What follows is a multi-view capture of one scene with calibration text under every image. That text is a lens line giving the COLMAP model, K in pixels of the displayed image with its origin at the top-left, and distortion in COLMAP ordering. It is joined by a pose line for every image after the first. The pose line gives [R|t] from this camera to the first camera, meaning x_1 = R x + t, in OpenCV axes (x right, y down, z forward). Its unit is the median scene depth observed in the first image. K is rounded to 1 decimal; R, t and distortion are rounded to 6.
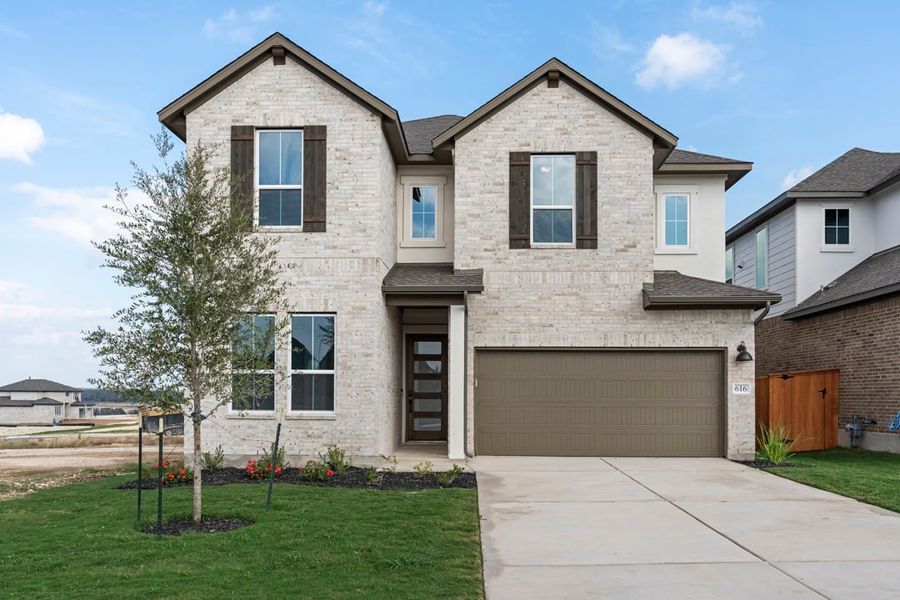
lens RADIAL K [[607.4, 0, 452.9], [0, 607.4, 395.6], [0, 0, 1]] dist [0.003742, 0.002166]
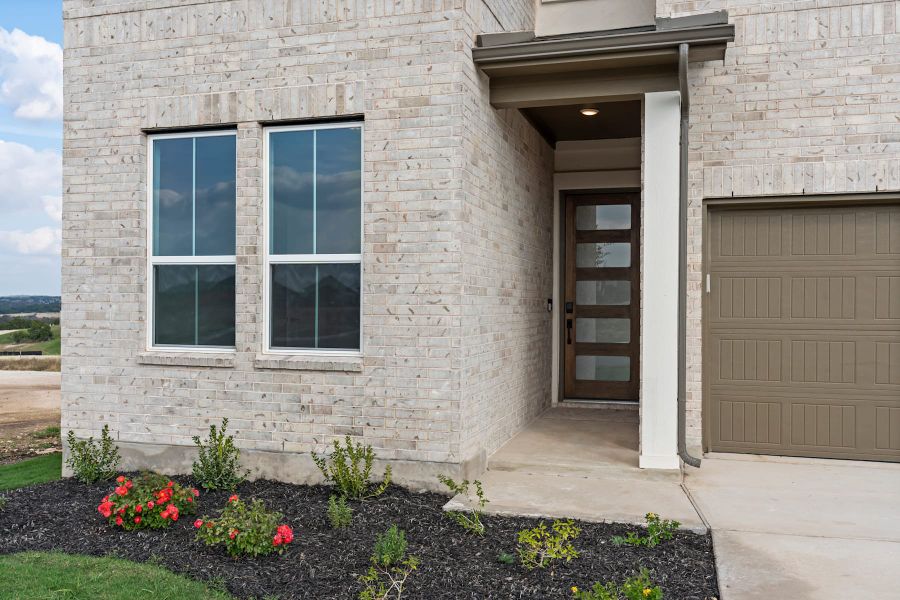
lens RADIAL K [[736.3, 0, 473.9], [0, 736.3, 315.4], [0, 0, 1]] dist [0.007624, 0.003964]
pose [[0.968630, 0.004007, -0.248474, 0.008886], [-0.000905, 0.999920, 0.012598, -0.005587], [0.248505, -0.011978, 0.968557, 0.517539]]
